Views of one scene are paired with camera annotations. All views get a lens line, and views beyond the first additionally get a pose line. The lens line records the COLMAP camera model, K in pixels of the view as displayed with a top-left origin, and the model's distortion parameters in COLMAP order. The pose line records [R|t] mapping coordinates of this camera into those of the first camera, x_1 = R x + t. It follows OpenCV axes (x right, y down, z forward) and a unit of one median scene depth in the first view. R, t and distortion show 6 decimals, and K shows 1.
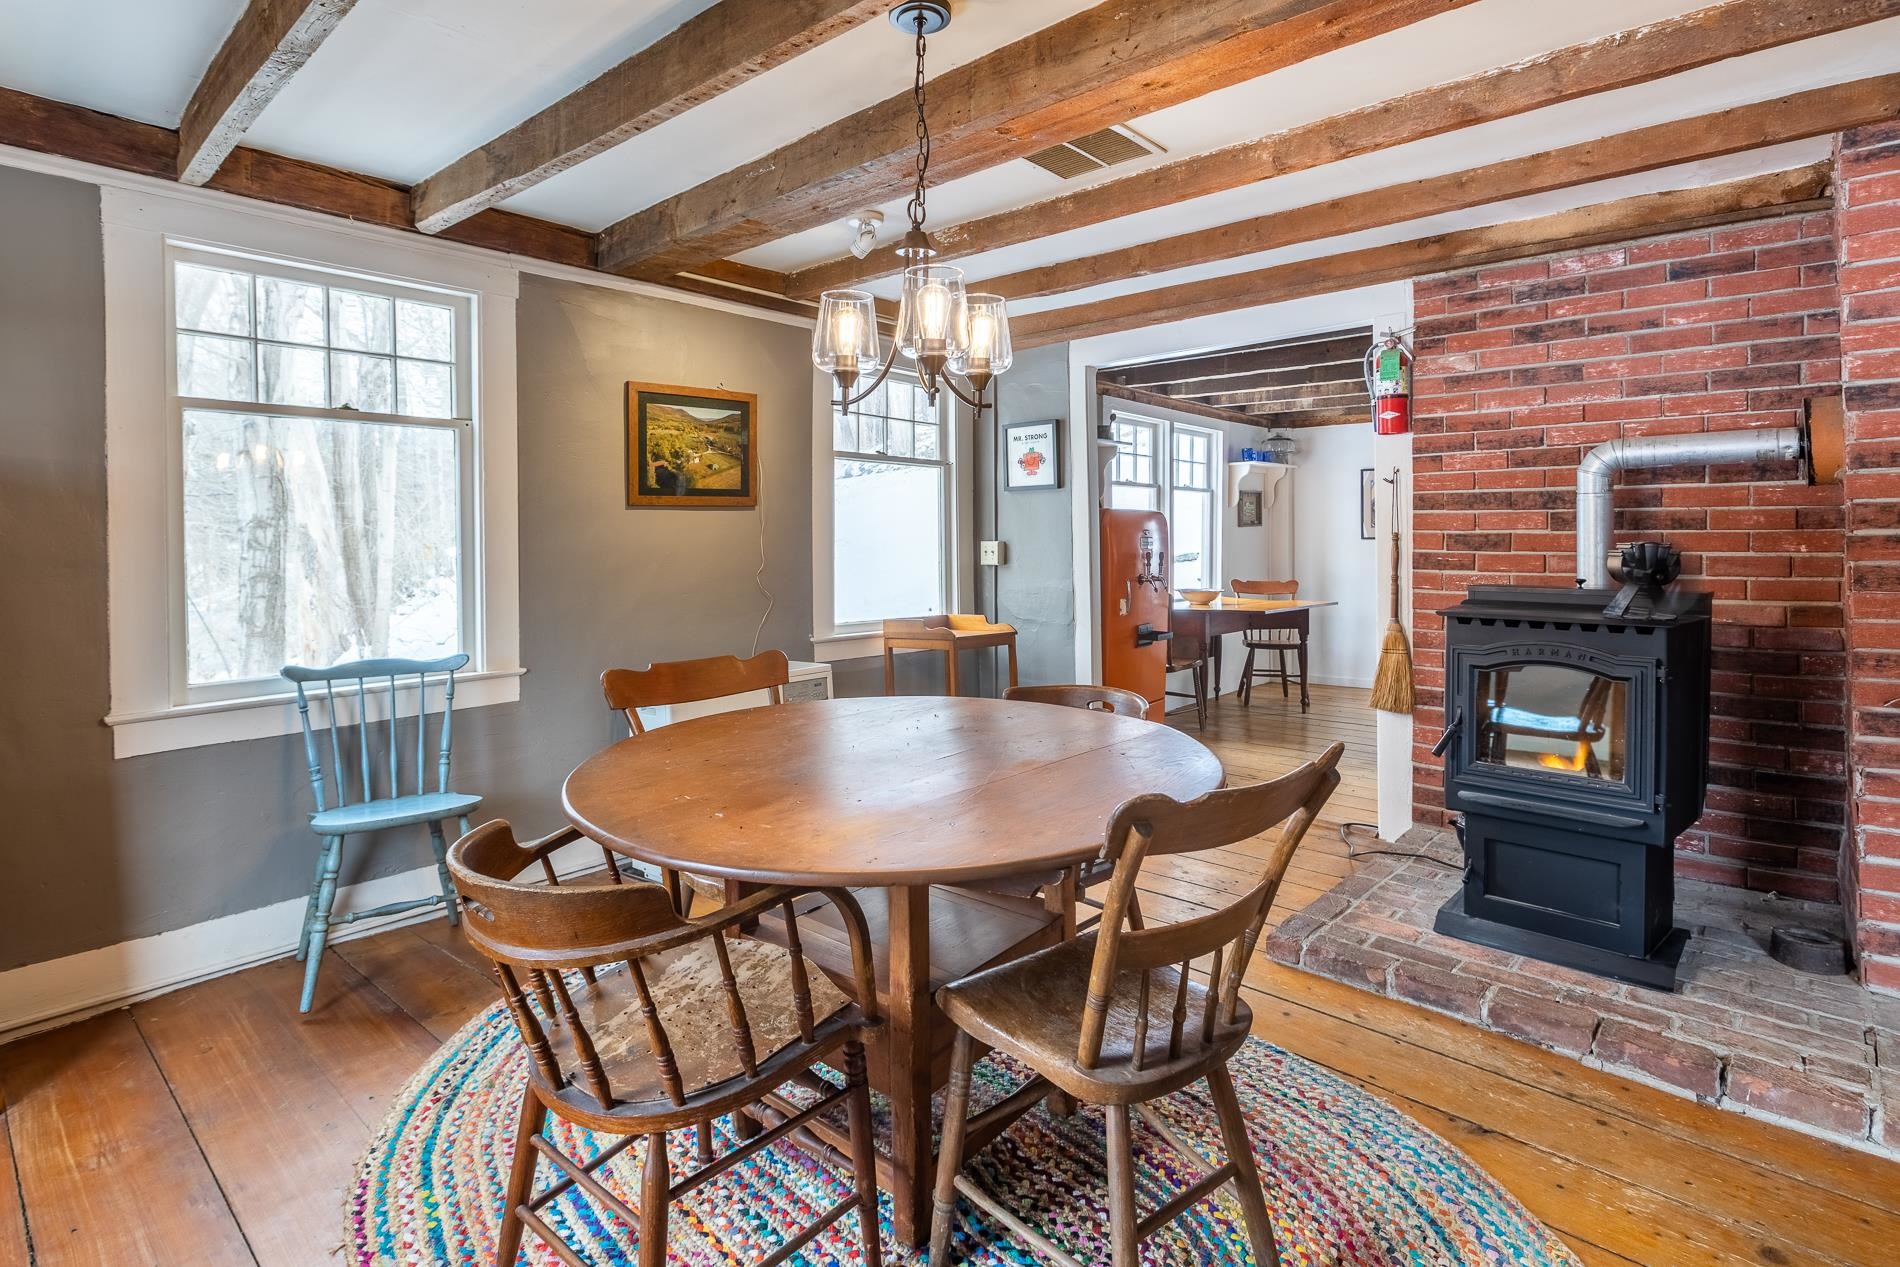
lens RADIAL K [[957.3, 0, 1023.7], [0, 957.3, 546.8], [0, 0, 1]] dist [-0.005264, 0.000069]
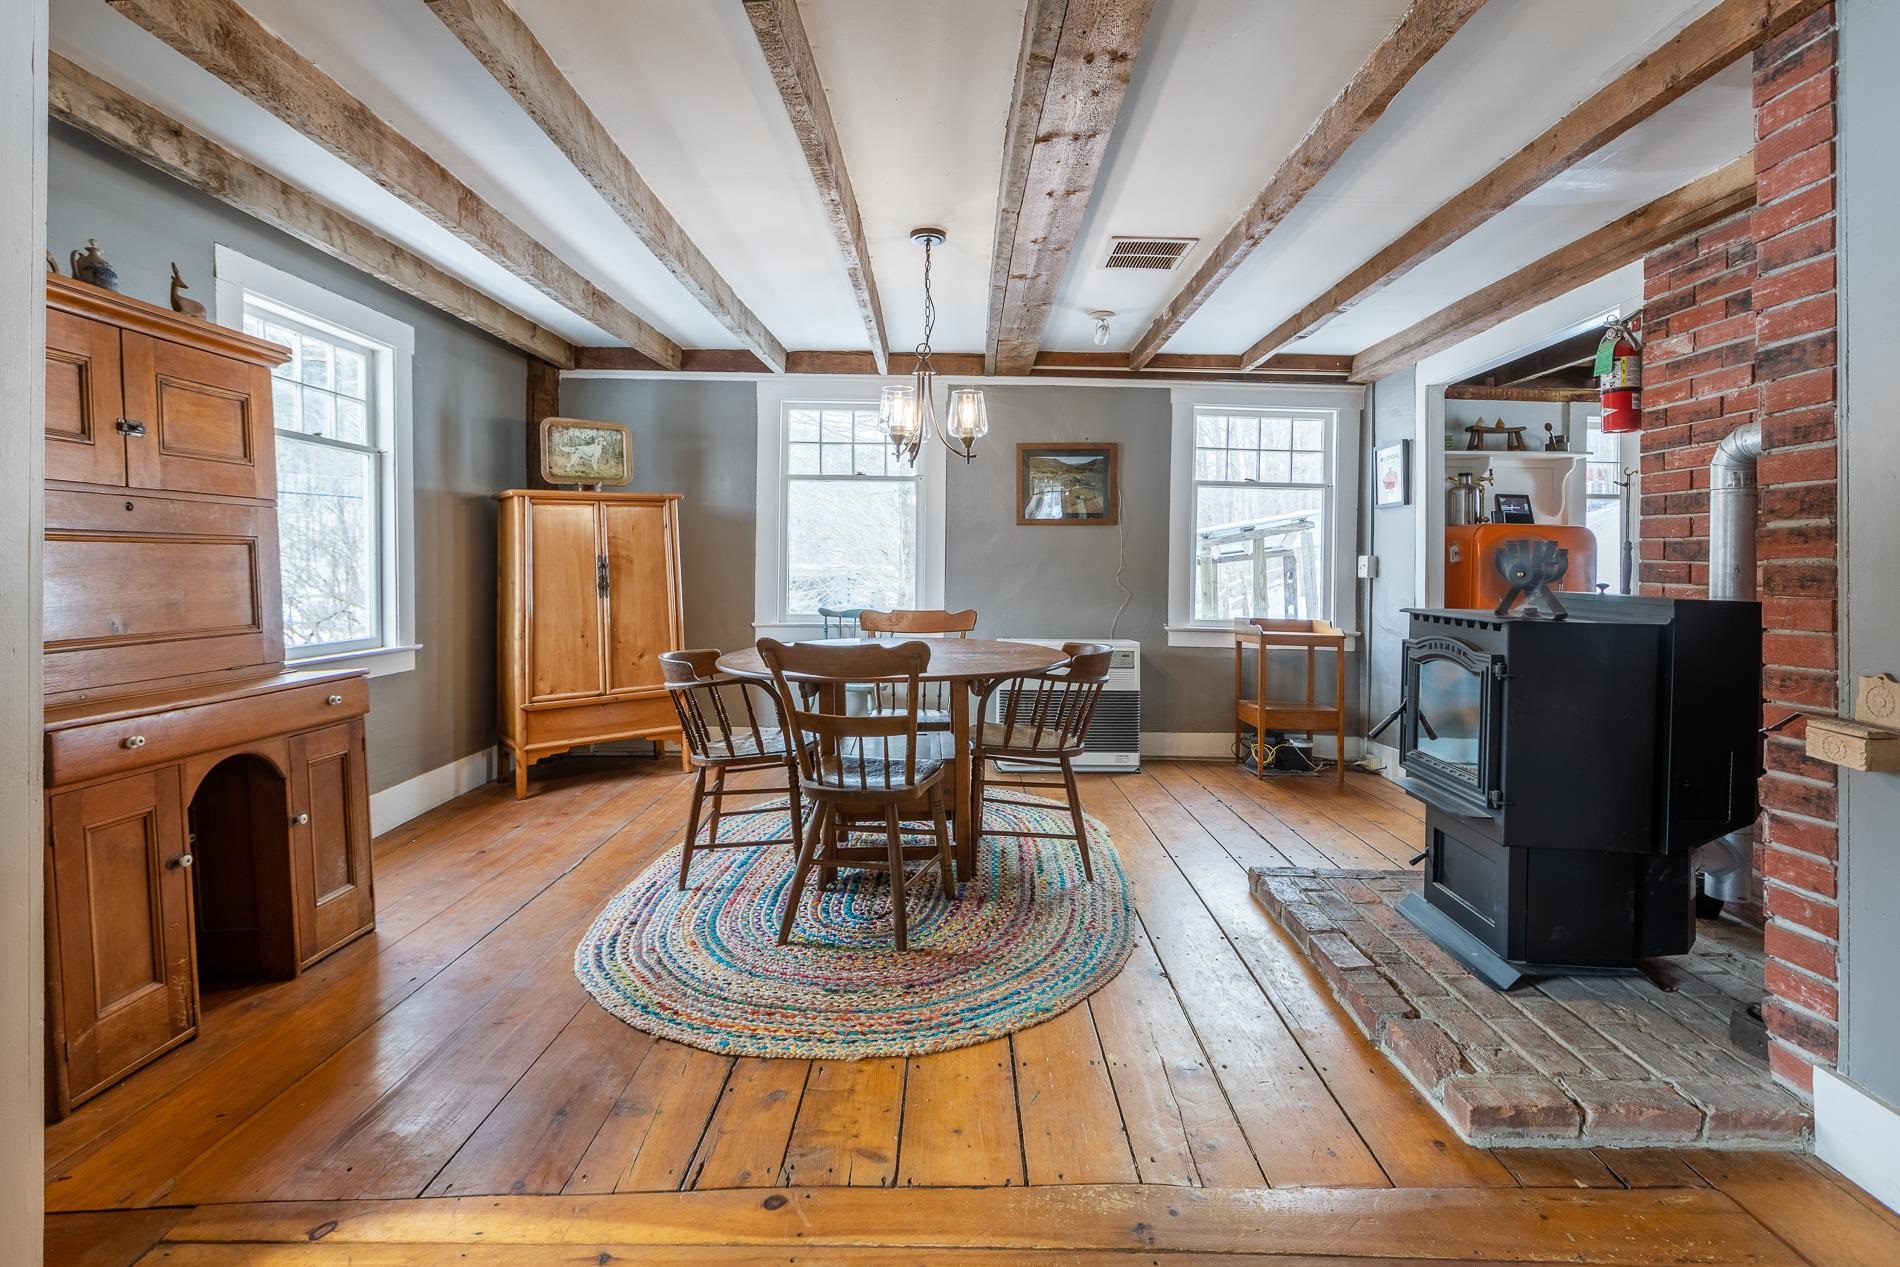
lens RADIAL K [[957.3, 0, 1000.2], [0, 957.3, 571.6], [0, 0, 1]] dist [-0.005264, 0.000069]
pose [[0.669871, 0.018221, -0.742254, 0.704568], [-0.023566, 0.999717, 0.003274, 0.026093], [0.742103, 0.015299, 0.670111, -0.039379]]
